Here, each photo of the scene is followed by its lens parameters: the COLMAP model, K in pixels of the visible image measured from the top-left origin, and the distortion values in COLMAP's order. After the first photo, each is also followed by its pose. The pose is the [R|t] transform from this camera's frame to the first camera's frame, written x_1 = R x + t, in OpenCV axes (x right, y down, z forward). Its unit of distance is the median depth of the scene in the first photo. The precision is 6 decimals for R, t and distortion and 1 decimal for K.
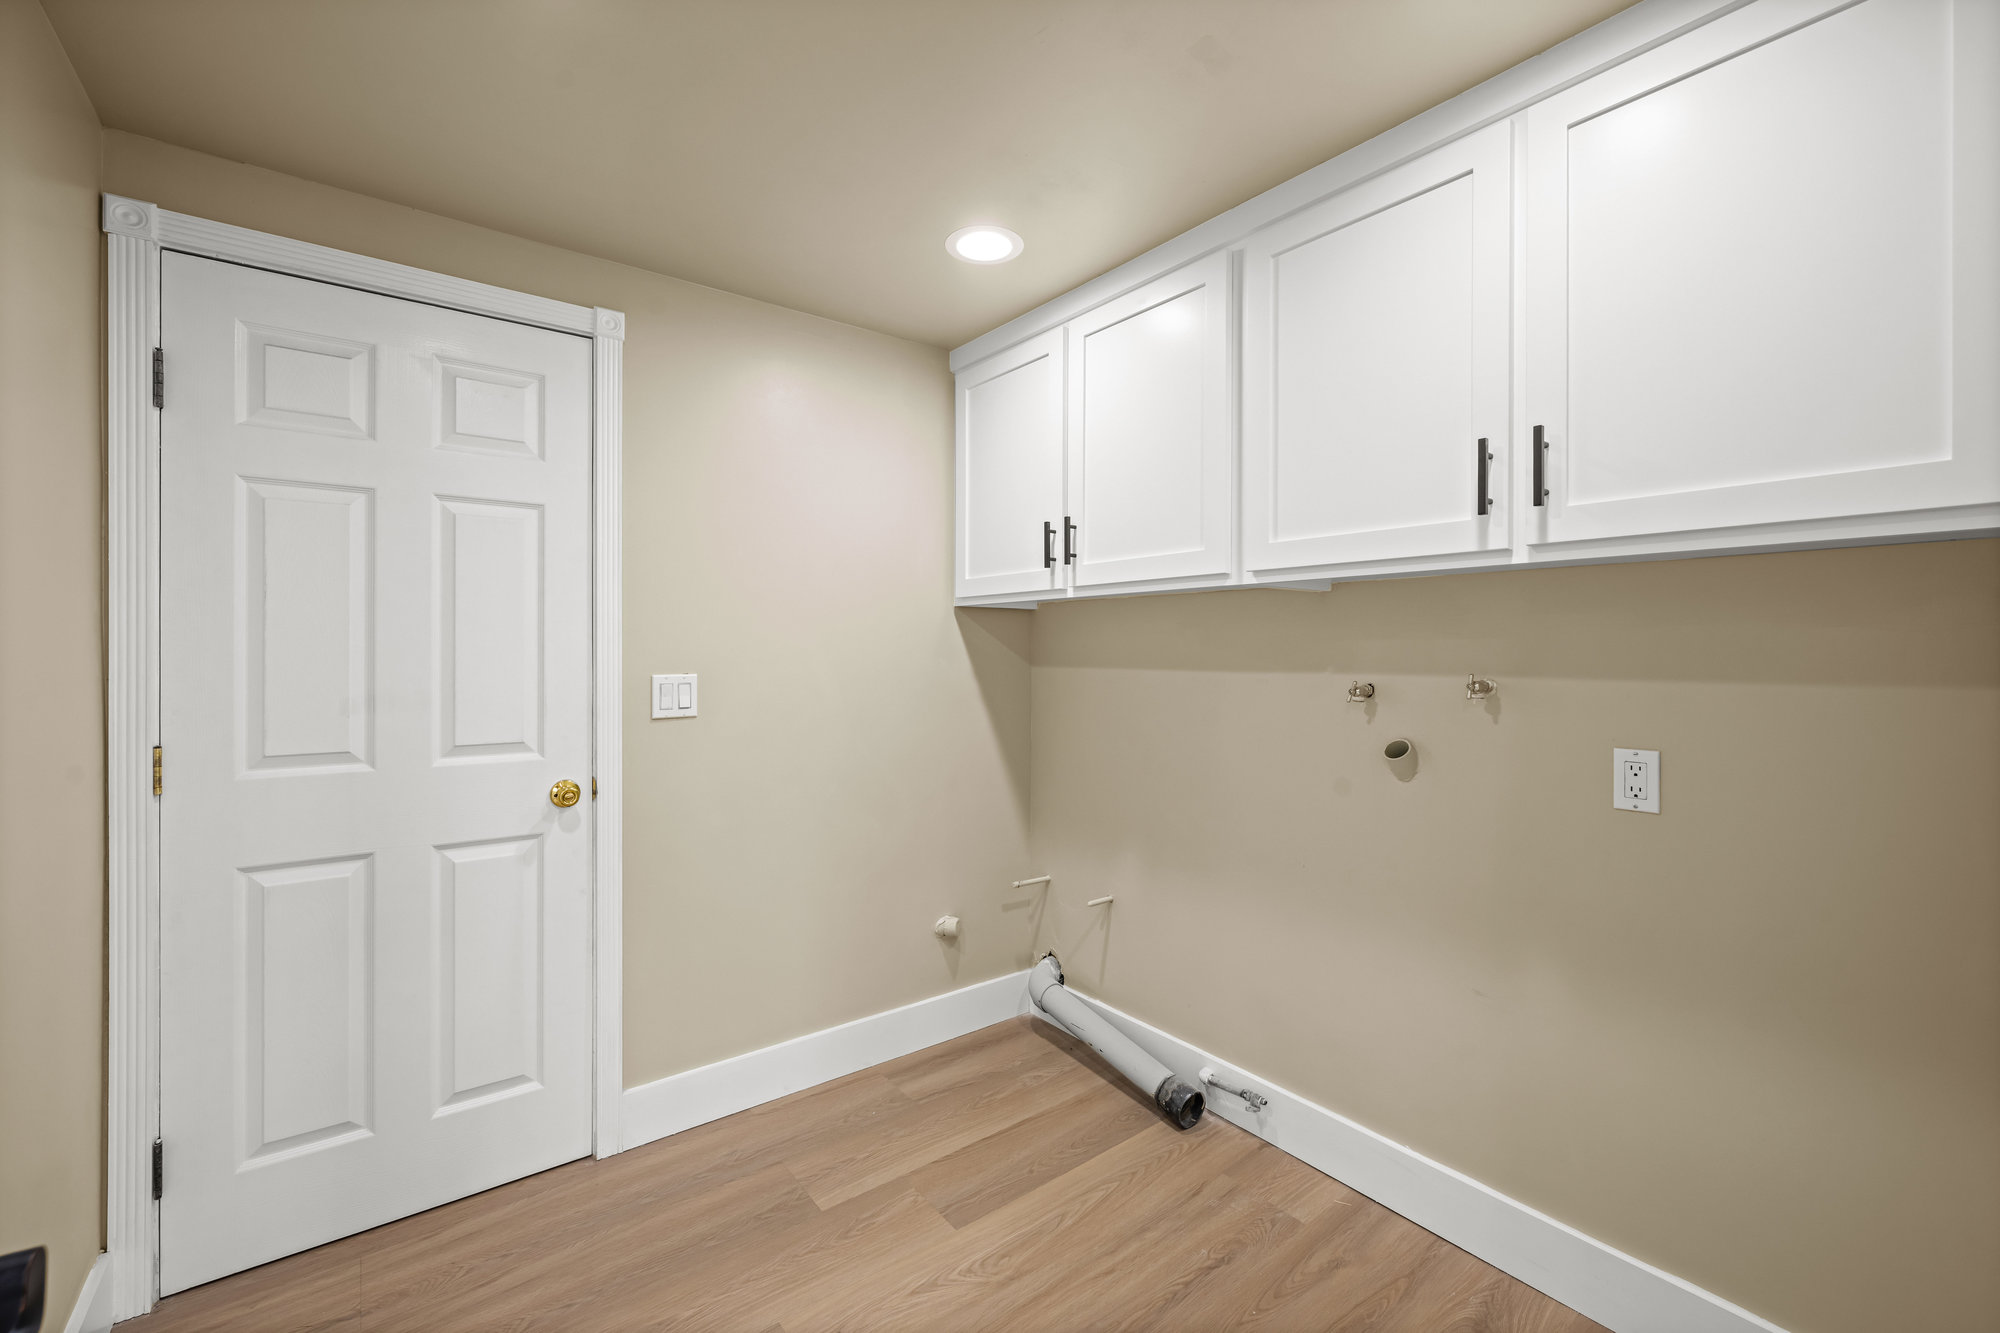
lens RADIAL K [[823.0, 0, 1002.5], [0, 823.0, 661.9], [0, 0, 1]] dist [-0.002047, -0.000085]
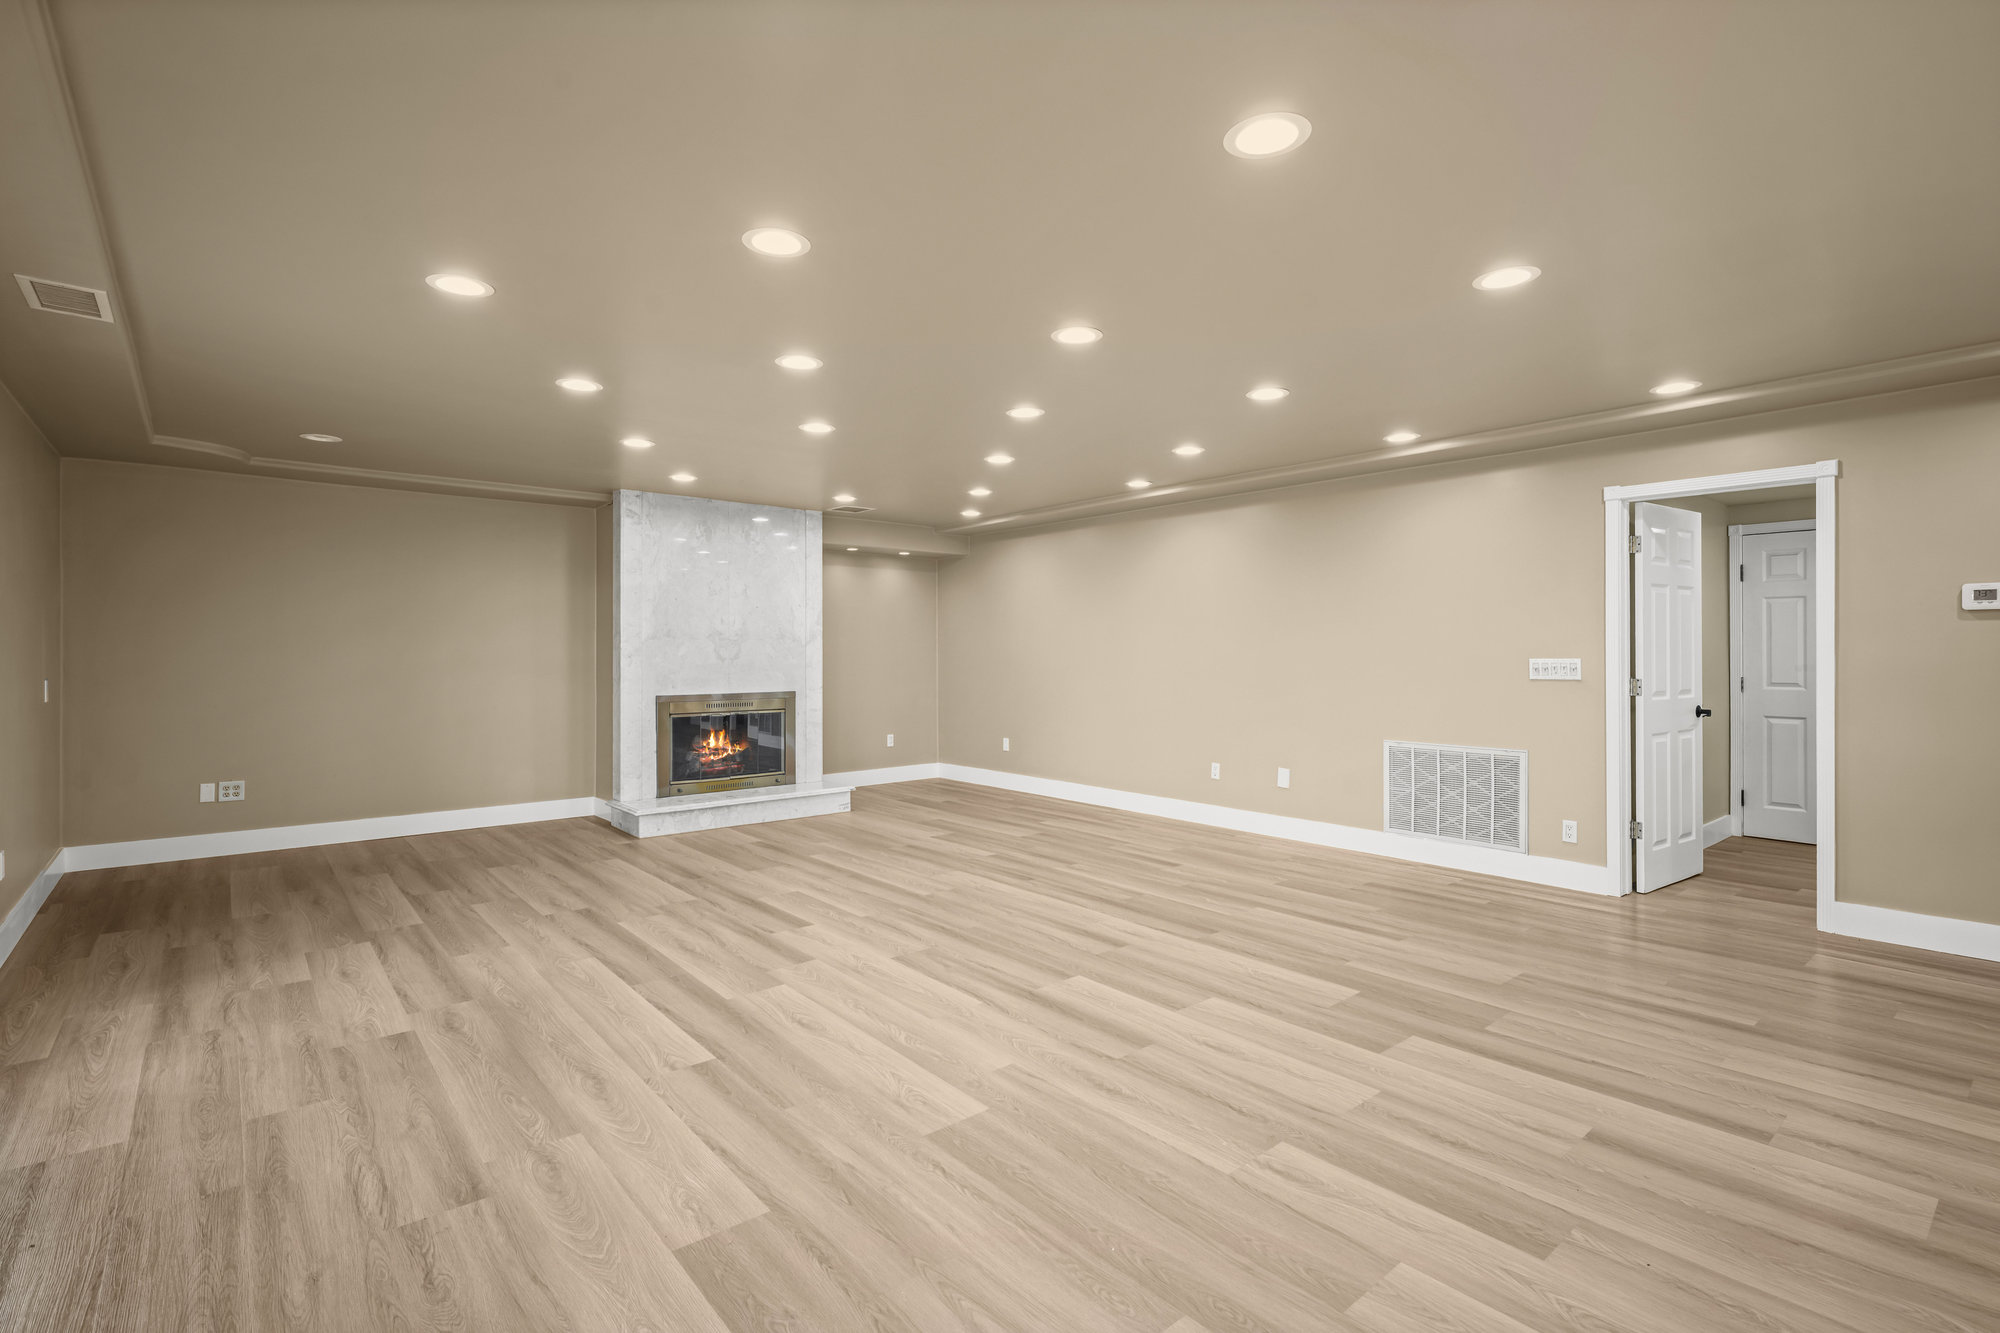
lens RADIAL K [[924.0, 0, 1009.0], [0, 924.0, 650.9], [0, 0, 1]] dist [0.000673, -0.000076]
pose [[0.040830, -0.003620, -0.999160, 2.598070], [0.001375, 0.999993, -0.003567, -0.002909], [0.999165, -0.001229, 0.040835, -2.134273]]
